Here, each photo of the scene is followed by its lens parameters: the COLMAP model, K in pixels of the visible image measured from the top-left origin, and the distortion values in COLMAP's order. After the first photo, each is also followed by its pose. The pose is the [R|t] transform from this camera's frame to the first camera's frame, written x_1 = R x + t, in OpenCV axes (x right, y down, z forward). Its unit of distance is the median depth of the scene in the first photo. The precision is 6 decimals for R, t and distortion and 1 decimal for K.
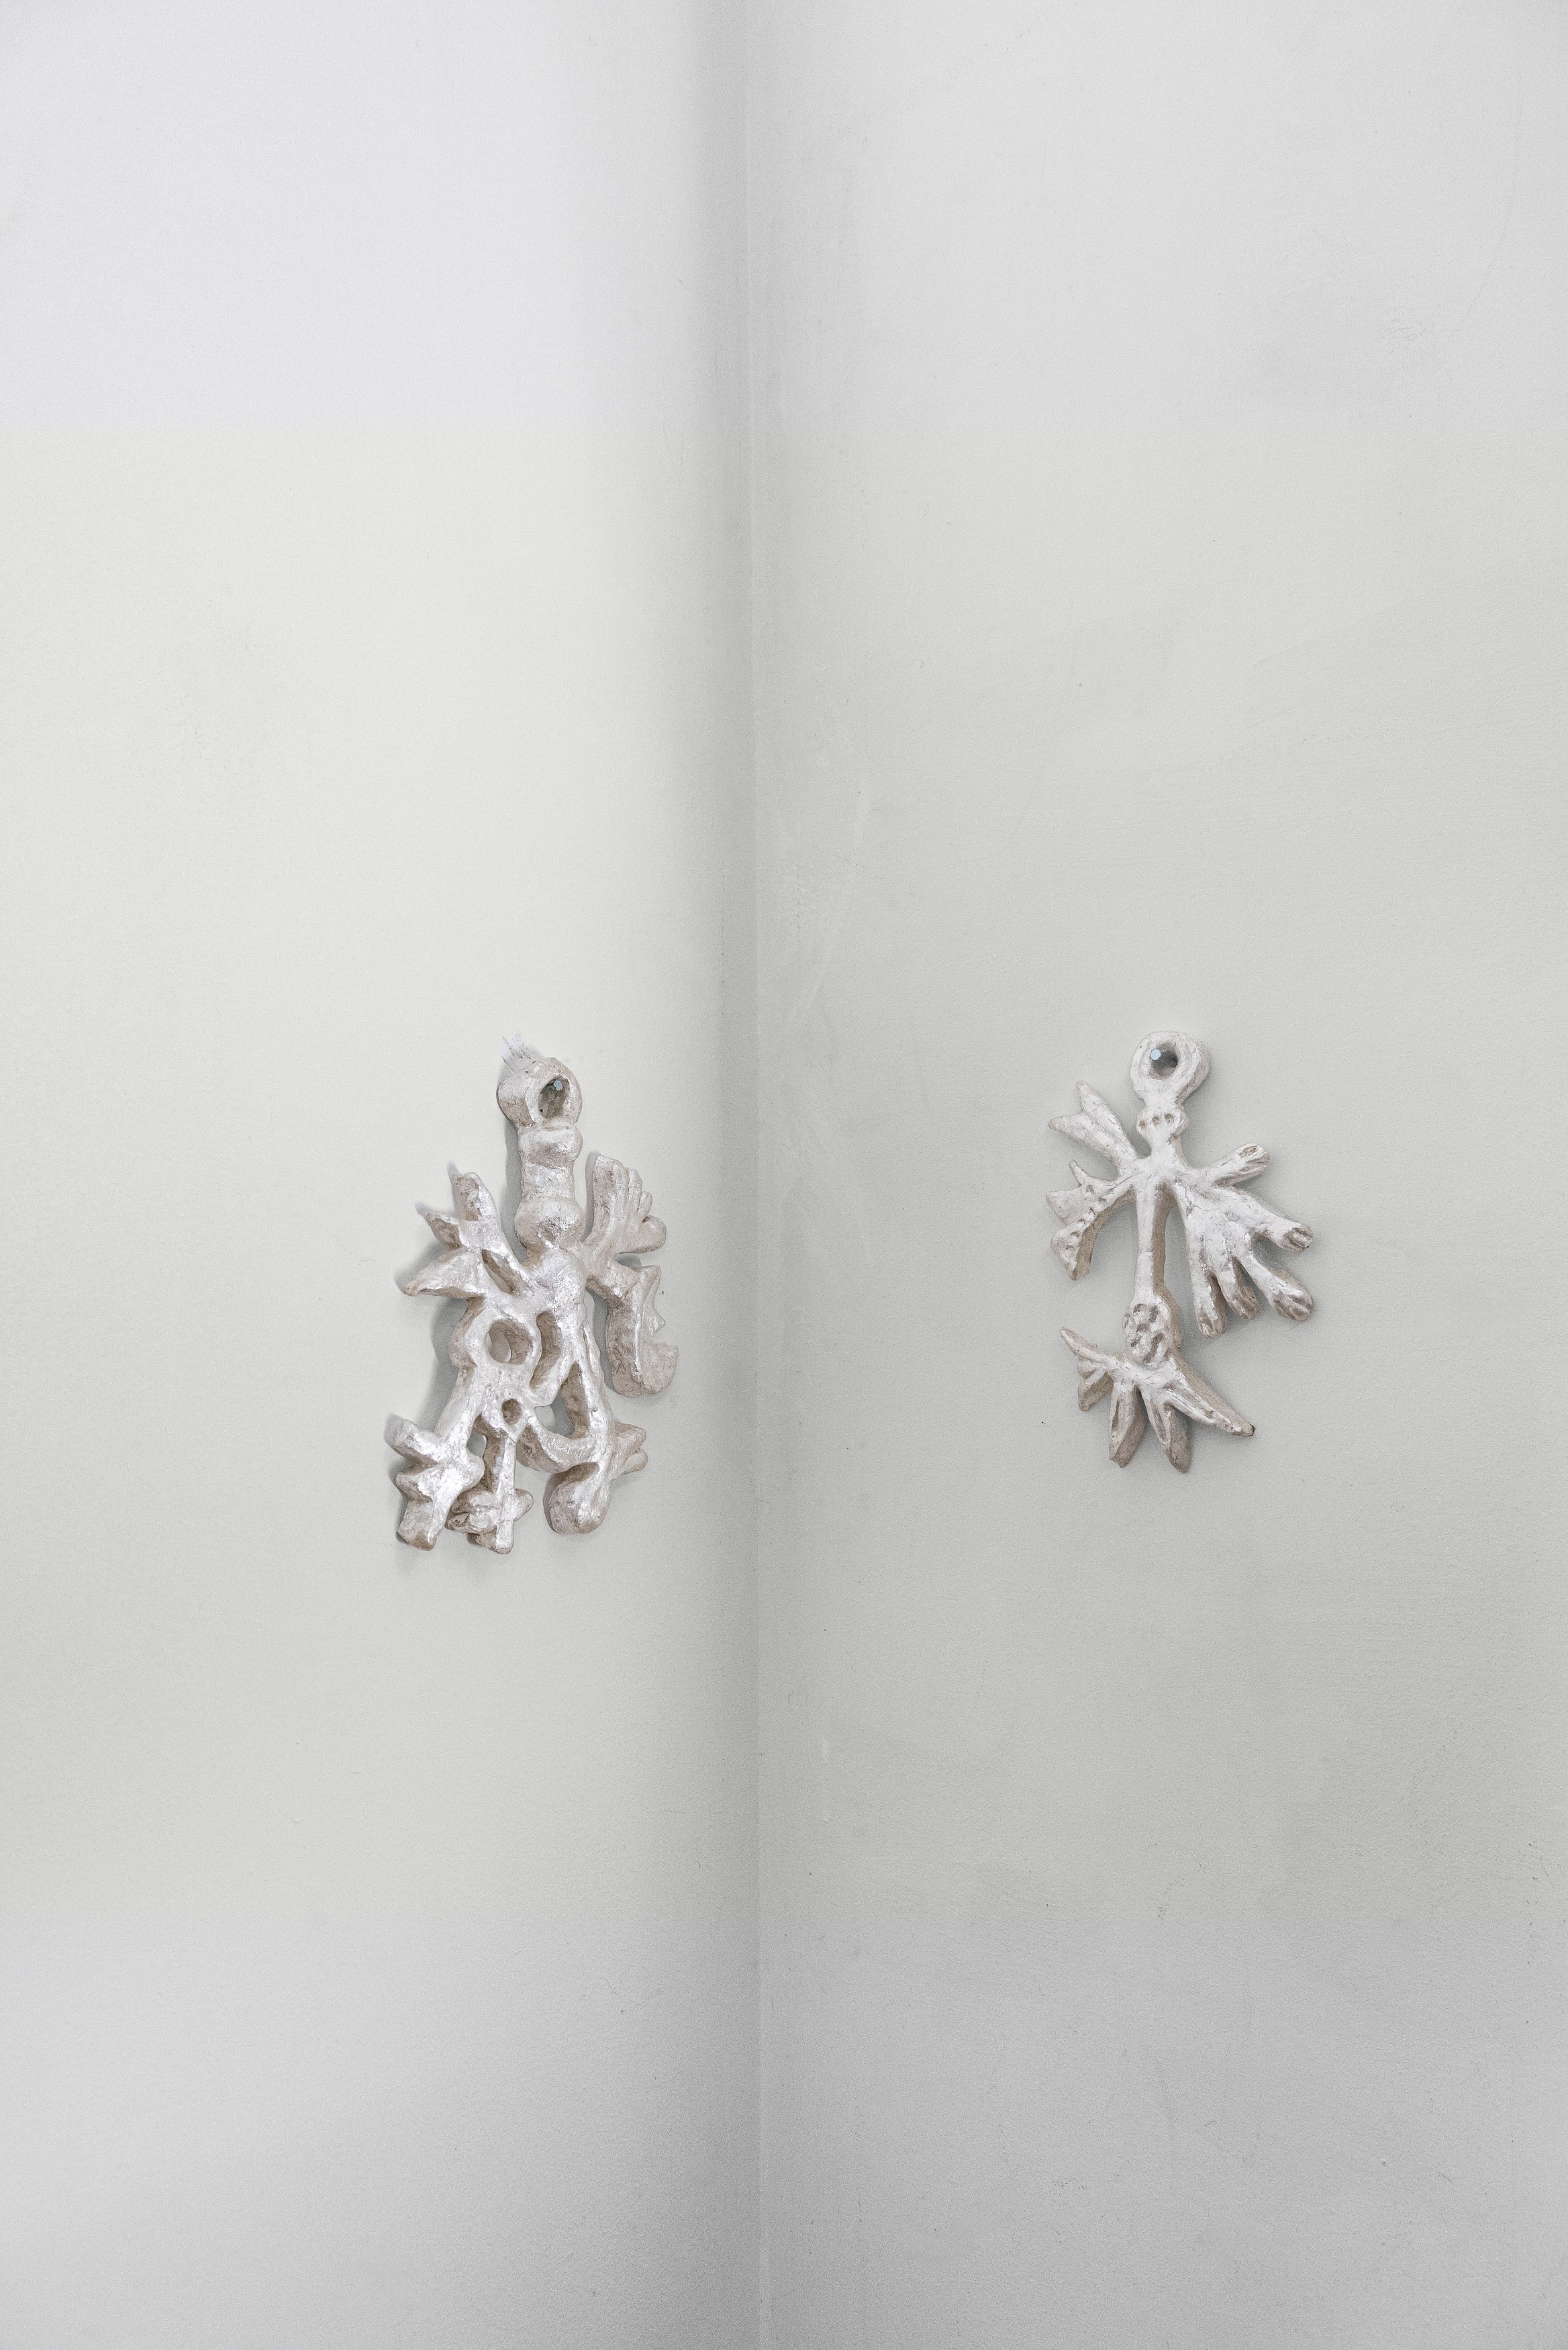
lens RADIAL K [[2328.5, 0, 771.1], [0, 2328.5, 1173.4], [0, 0, 1]] dist [0.012901, 0.000000]
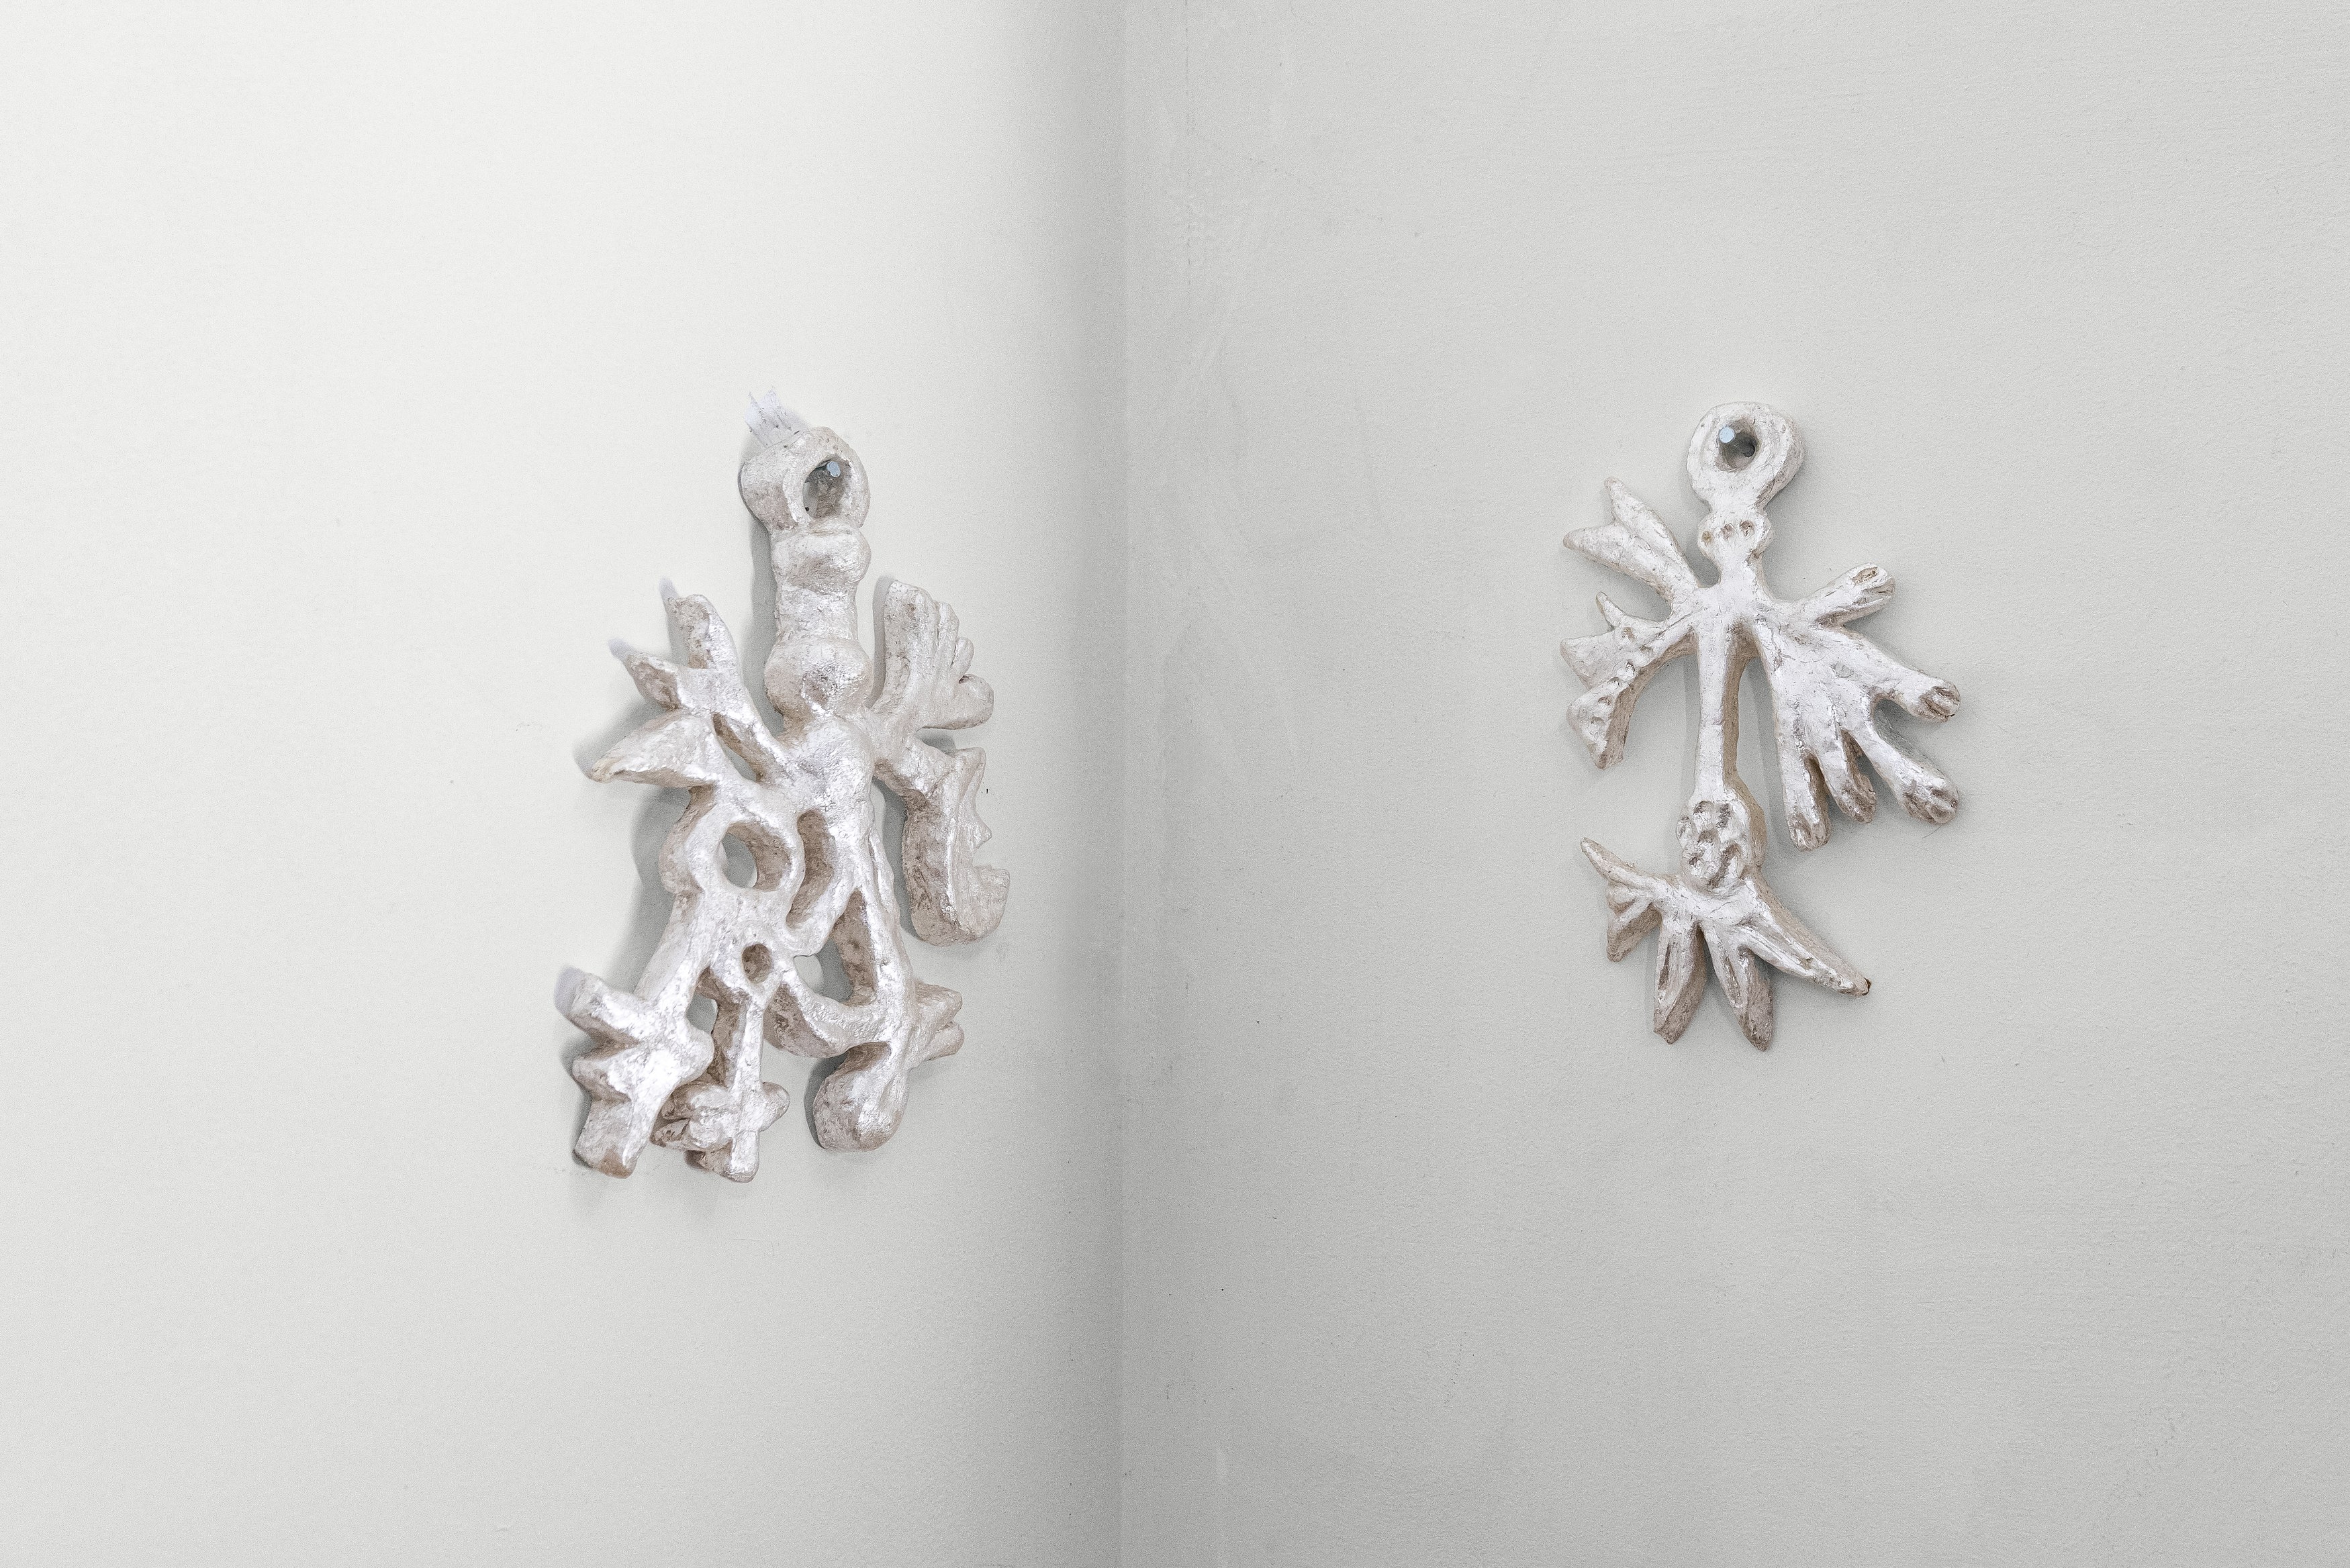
lens RADIAL K [[2849.5, 0, 1396.5], [0, 2849.5, 676.8], [0, 0, 1]] dist [0.015575, 0.000000]
pose [[0.993632, 0.007771, 0.112403, -0.023870], [-0.006134, 0.999870, -0.014904, 0.032663], [-0.112504, 0.014120, 0.993551, 0.184479]]
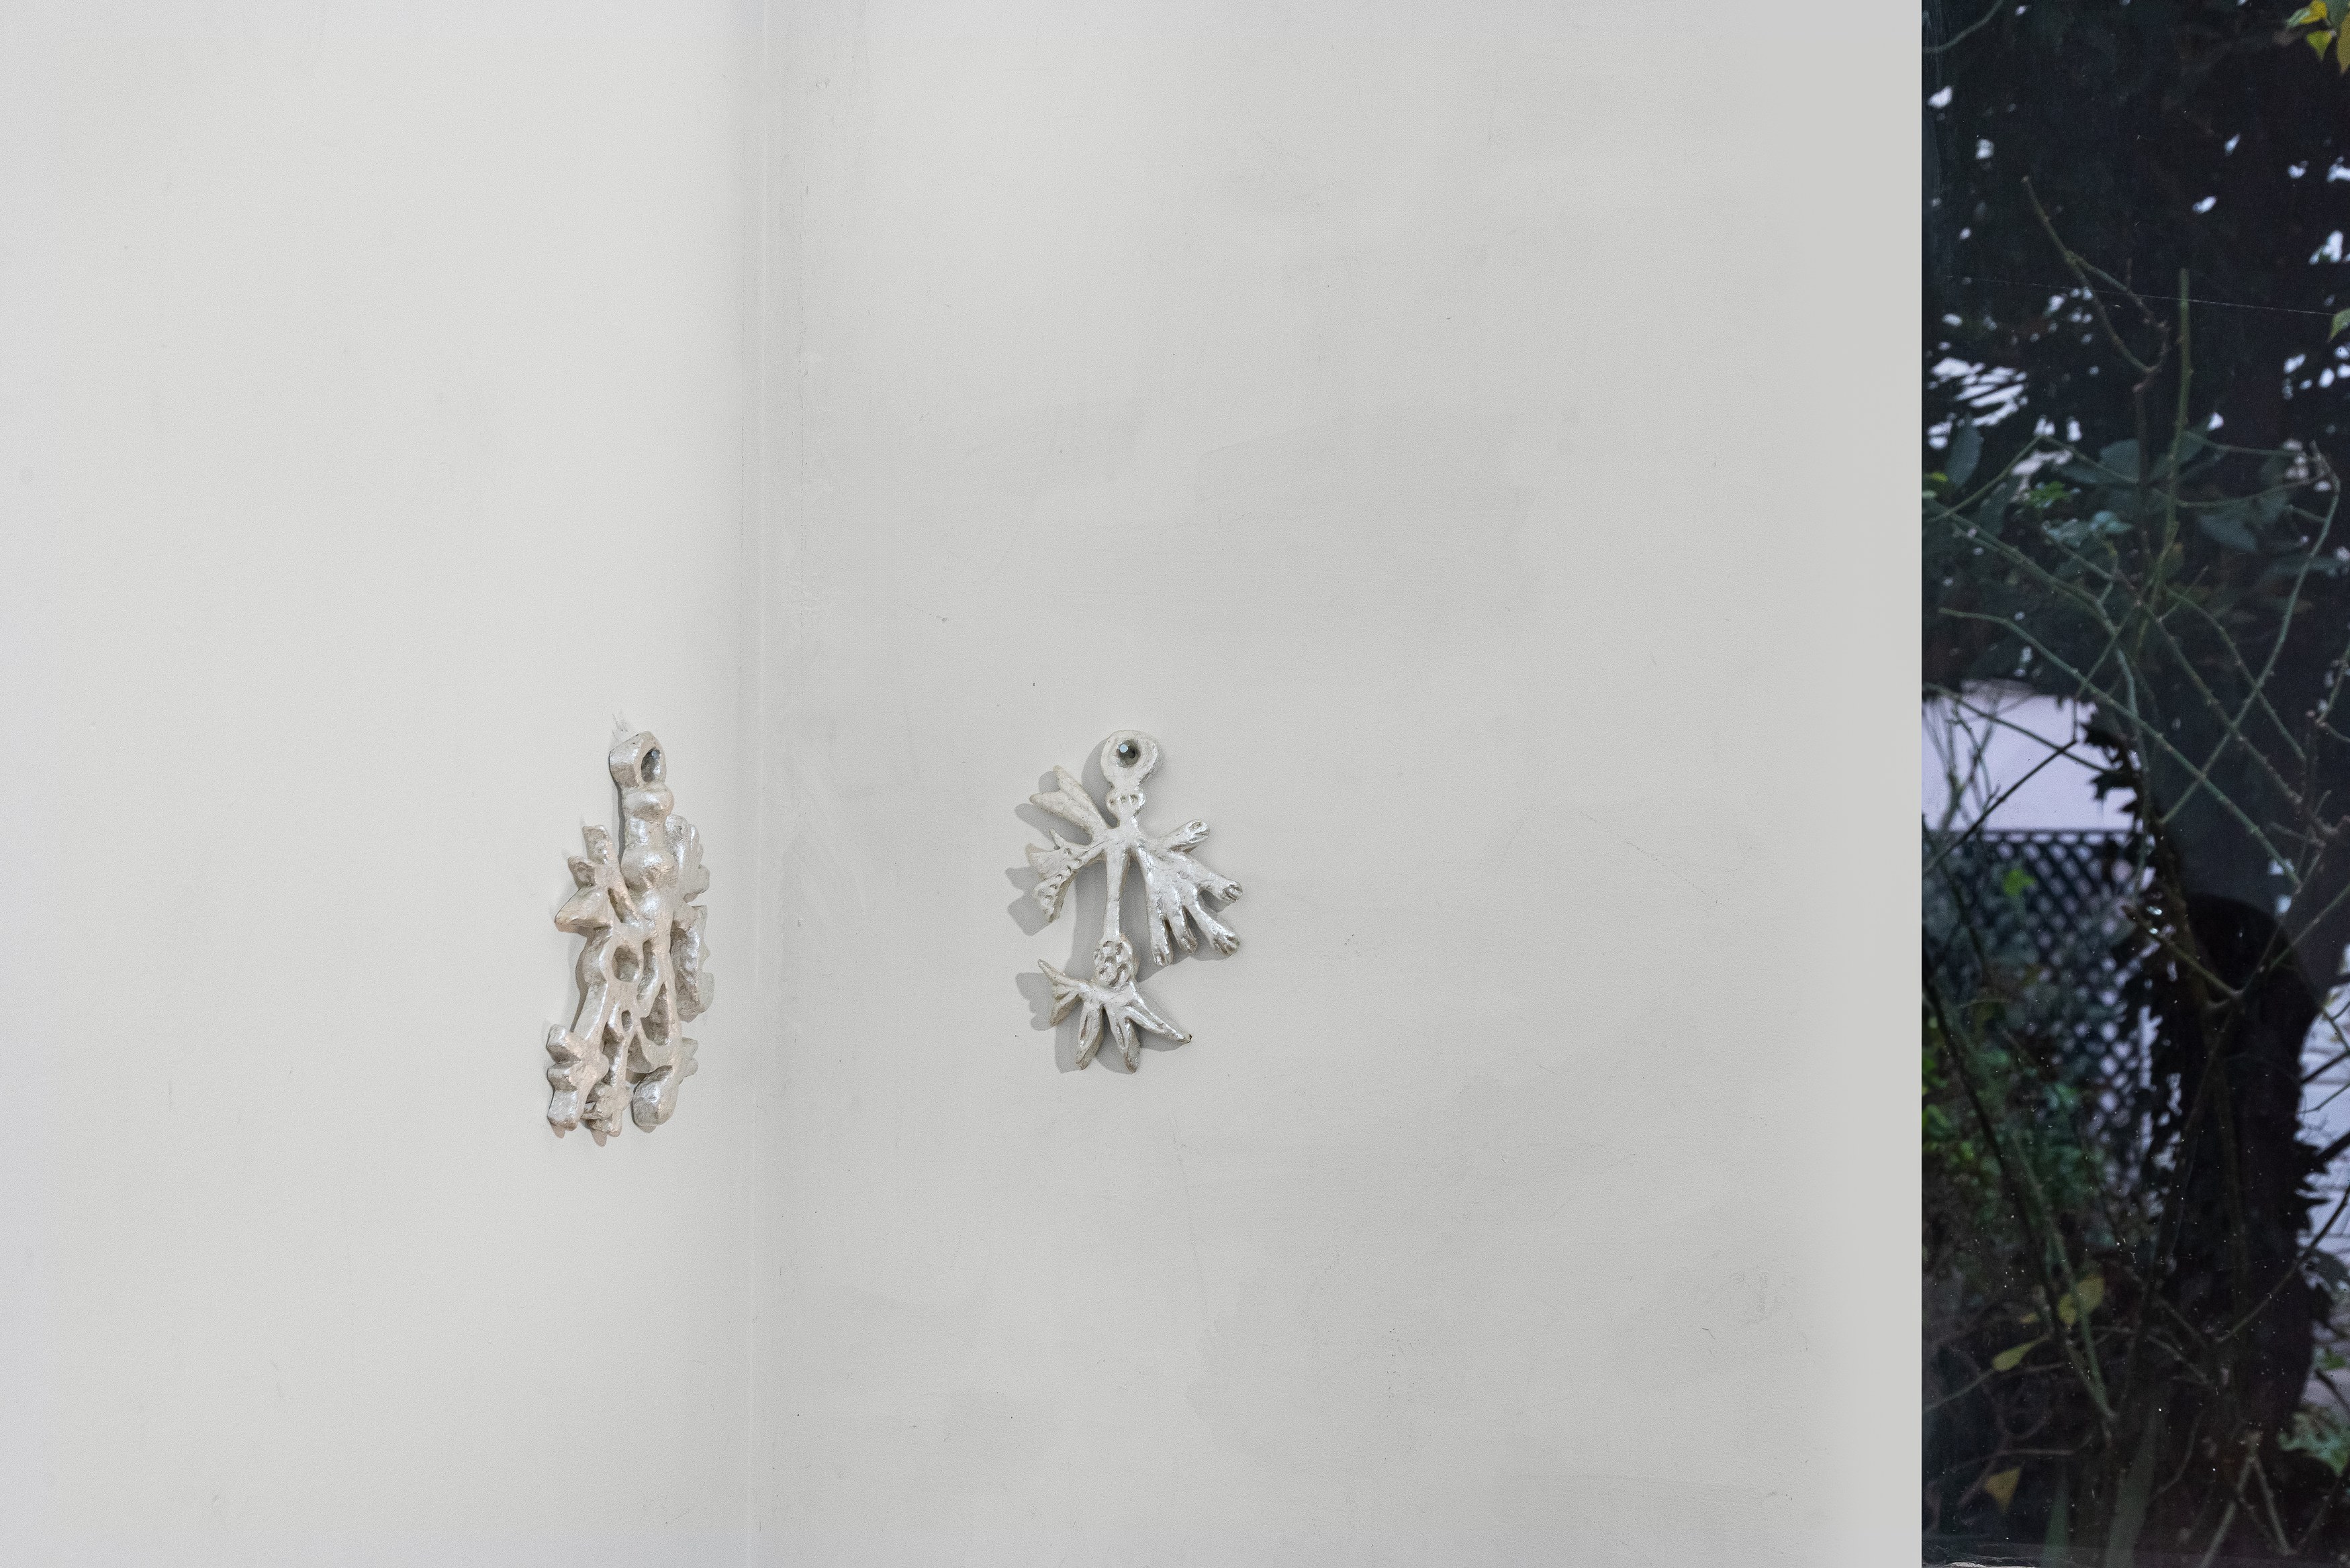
lens RADIAL K [[3197.8, 0, 1177.1], [0, 3197.8, 787.3], [0, 0, 1]] dist [-0.007820, 0.000000]
pose [[0.936579, 0.032851, 0.348912, -0.426421], [-0.028404, 0.999437, -0.017857, 0.001279], [-0.349303, 0.006814, 0.936985, -0.674517]]
